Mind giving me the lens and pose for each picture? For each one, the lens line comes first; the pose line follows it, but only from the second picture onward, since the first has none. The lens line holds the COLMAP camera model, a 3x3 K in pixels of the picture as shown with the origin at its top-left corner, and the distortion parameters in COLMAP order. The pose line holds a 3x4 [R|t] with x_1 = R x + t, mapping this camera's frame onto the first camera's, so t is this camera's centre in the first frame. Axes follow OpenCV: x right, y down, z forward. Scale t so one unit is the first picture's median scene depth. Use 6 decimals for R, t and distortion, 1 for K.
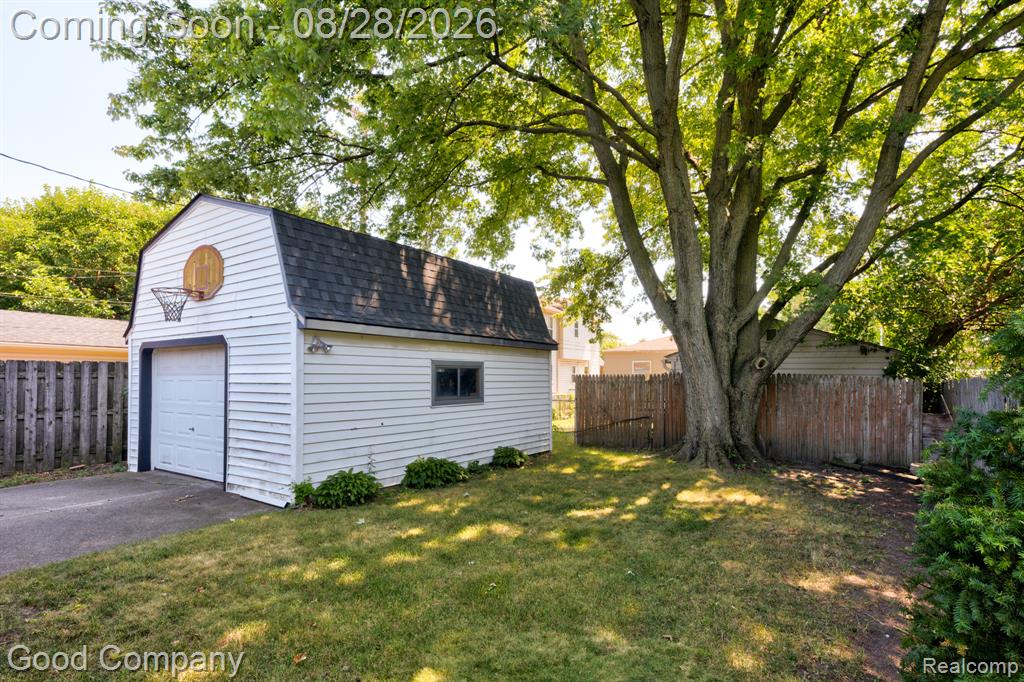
lens RADIAL K [[511.0, 0, 545.8], [0, 511.0, 371.2], [0, 0, 1]] dist [-0.000405, 0.002423]
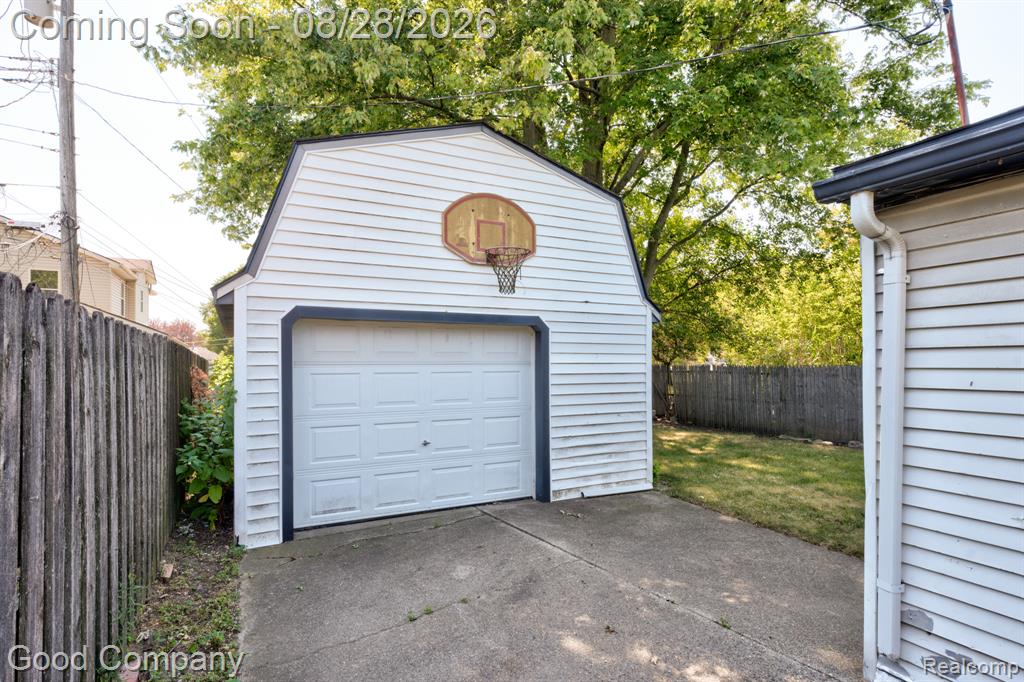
lens RADIAL K [[511.0, 0, 504.0], [0, 511.0, 357.0], [0, 0, 1]] dist [-0.000405, 0.002423]
pose [[0.497012, 0.008152, 0.867705, -1.536314], [-0.009725, 0.999945, -0.003824, -0.001785], [-0.867689, -0.006538, 0.497065, 0.708414]]
